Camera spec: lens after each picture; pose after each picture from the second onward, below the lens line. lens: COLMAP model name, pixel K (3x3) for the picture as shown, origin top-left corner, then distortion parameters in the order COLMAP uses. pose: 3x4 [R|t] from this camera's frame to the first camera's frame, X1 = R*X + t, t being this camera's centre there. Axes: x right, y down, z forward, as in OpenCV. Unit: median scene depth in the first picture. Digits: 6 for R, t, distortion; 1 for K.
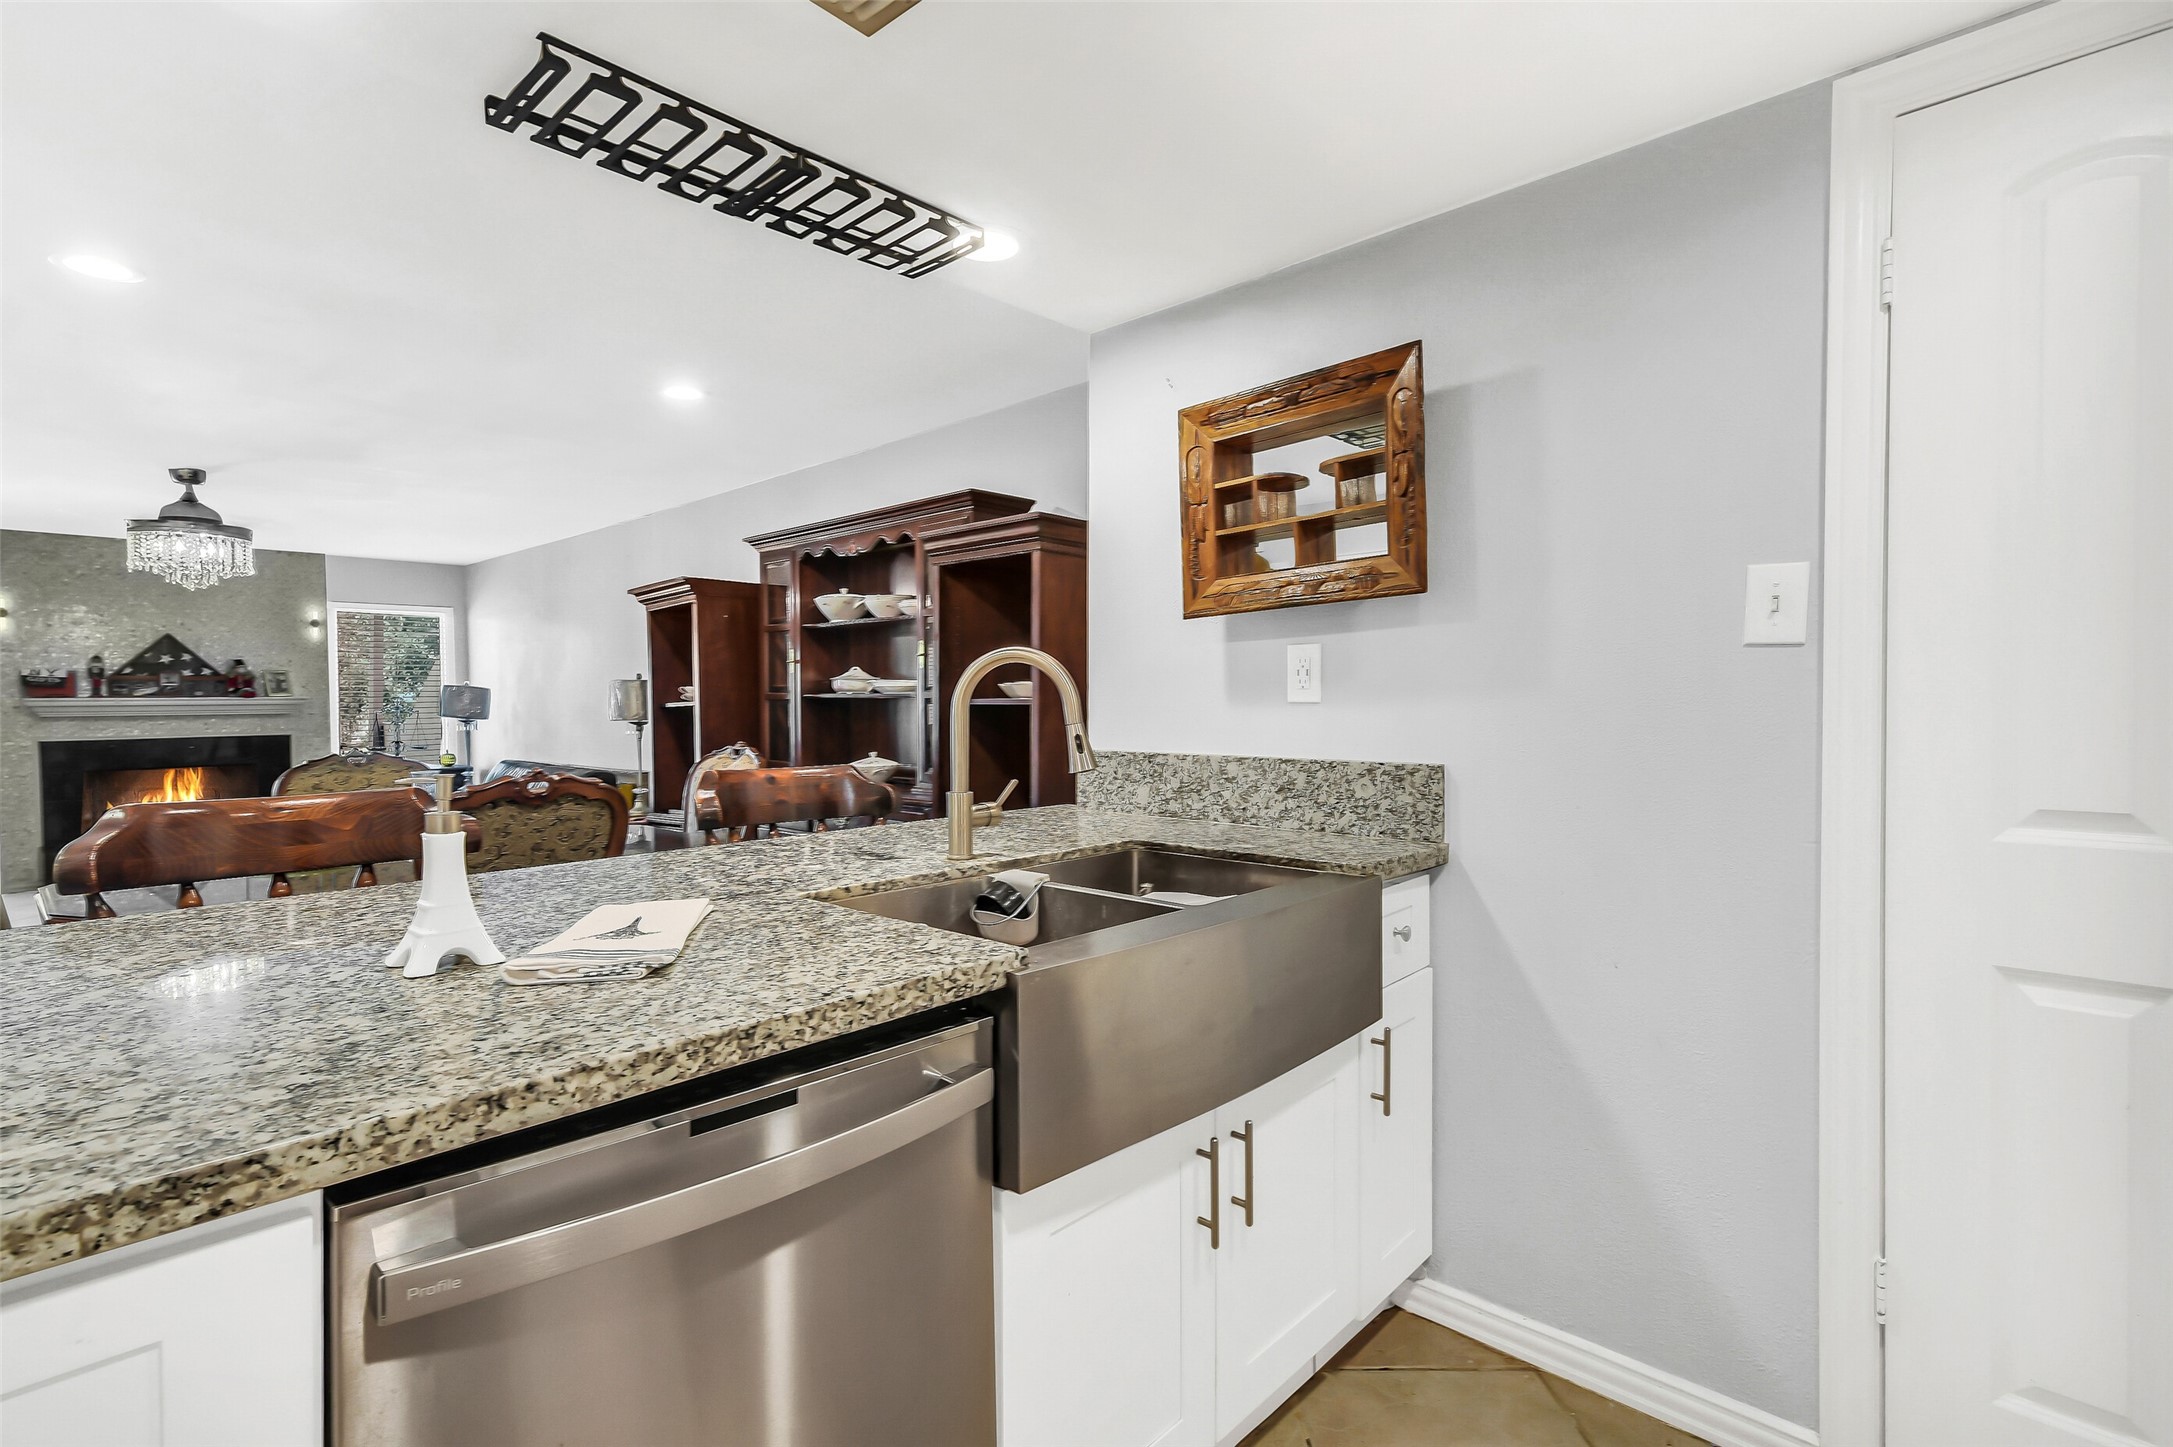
lens RADIAL K [[1018.9, 0, 1086.5], [0, 1018.9, 723.5], [0, 0, 1]] dist [0.027333, -0.016335]
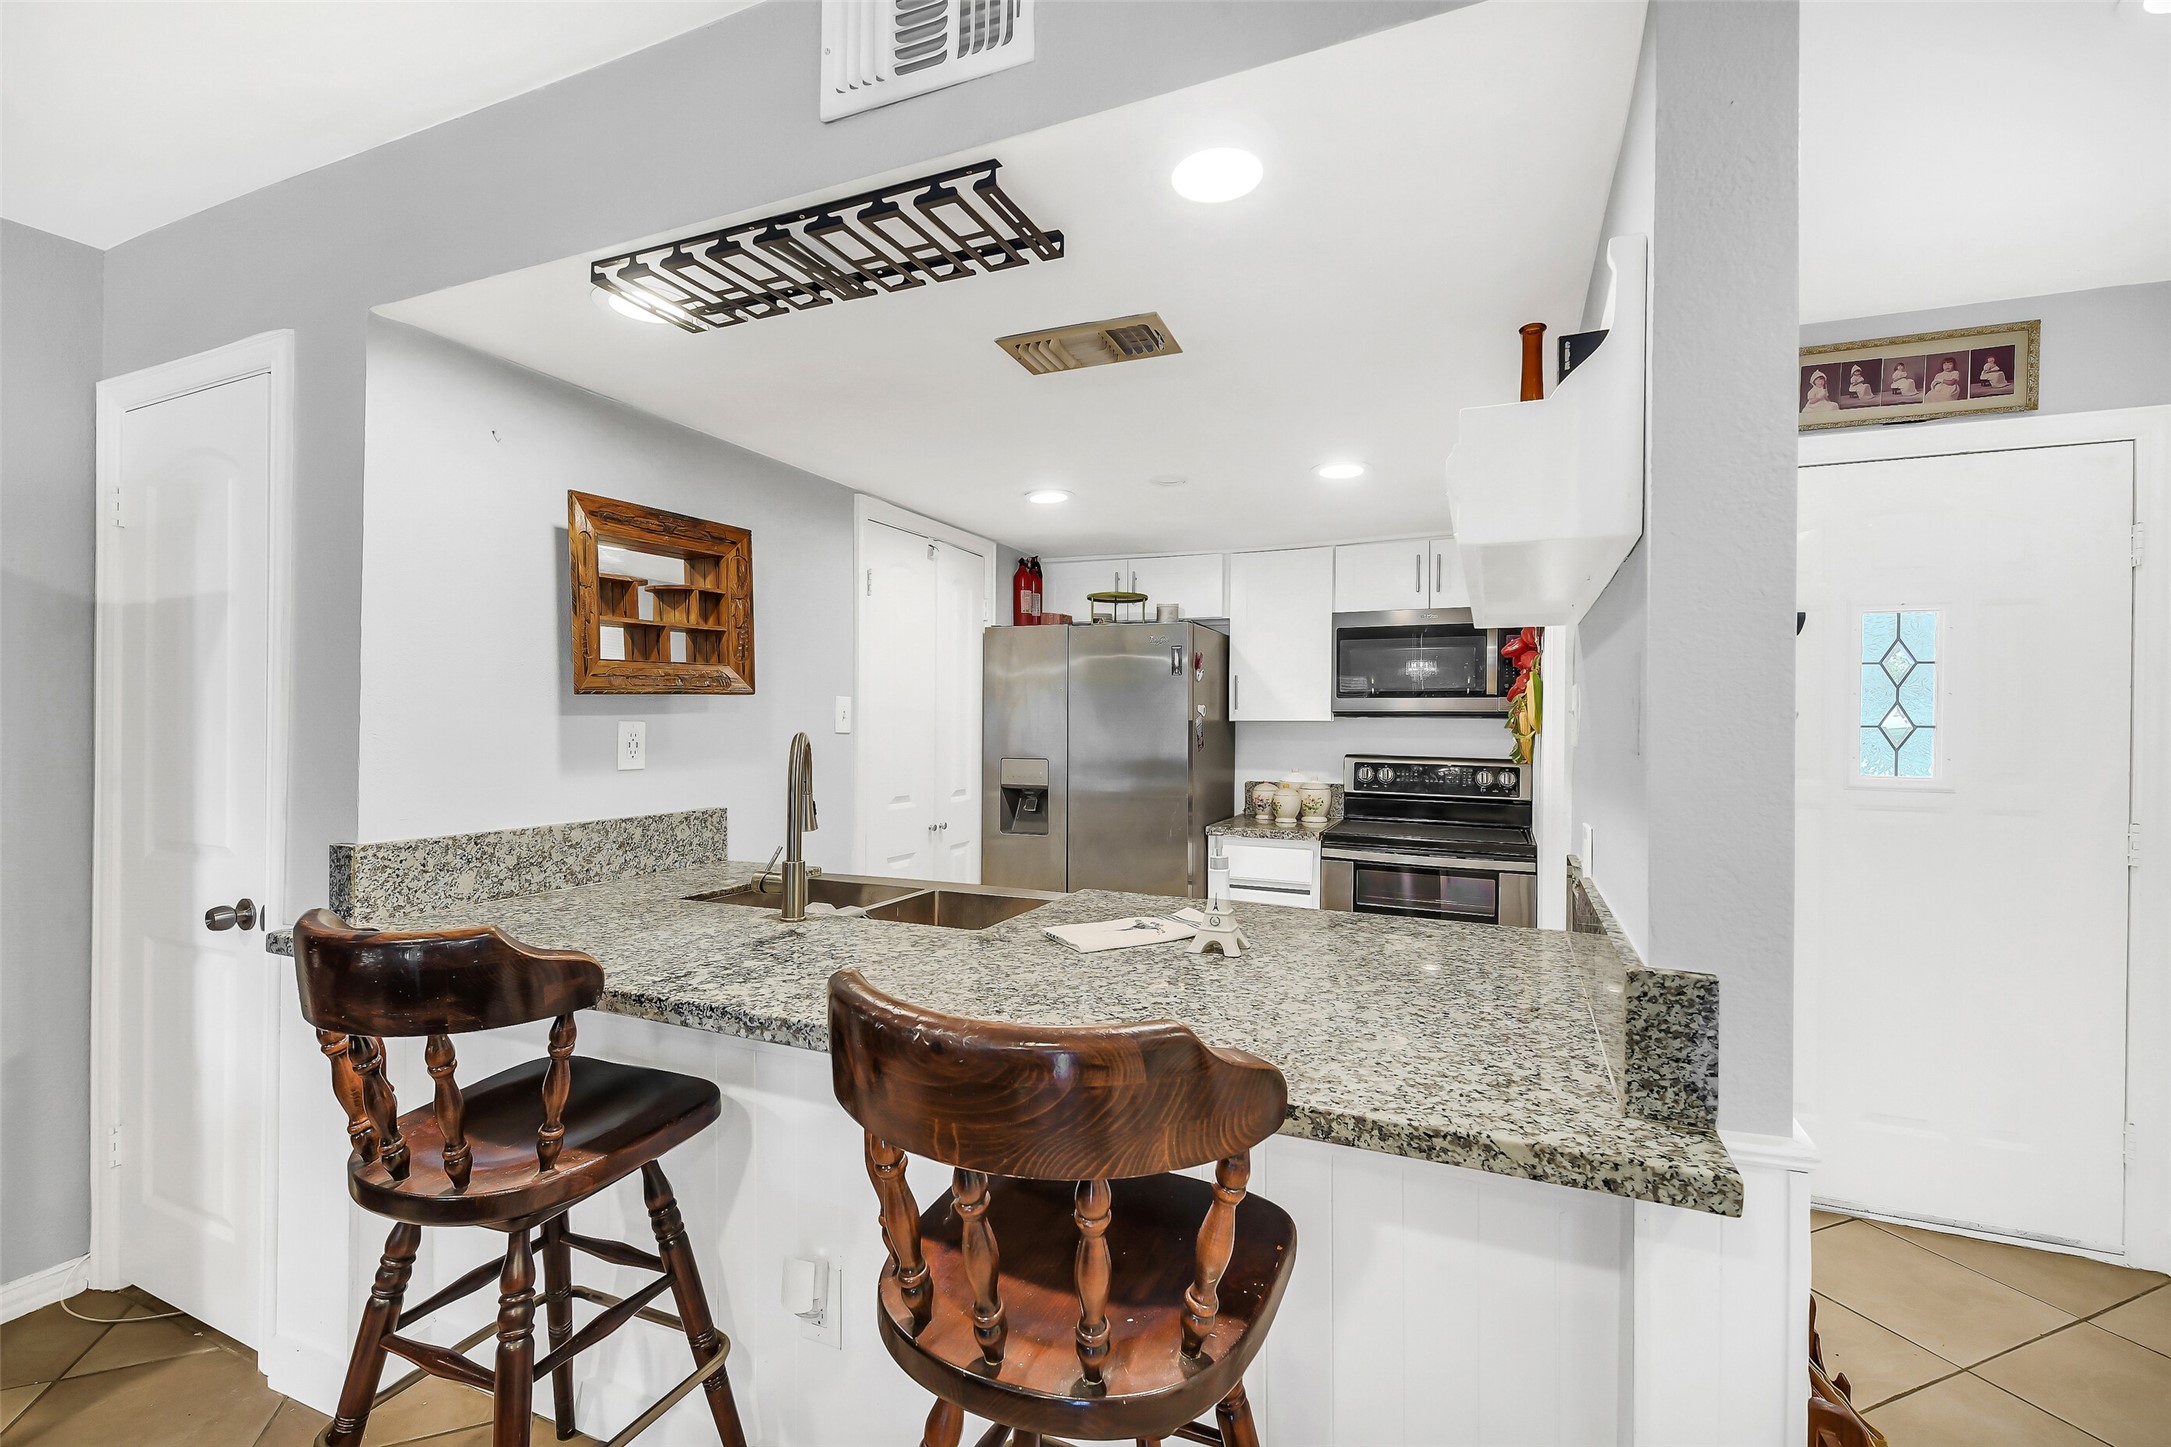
lens RADIAL K [[948.2, 0, 1085.5], [0, 948.2, 723.5], [0, 0, 1]] dist [0.000268, 0.000012]
pose [[-0.340359, 0.003986, 0.940287, -1.136775], [0.017266, 0.999849, 0.002011, -0.075995], [-0.940137, 0.016920, -0.340377, 0.977762]]
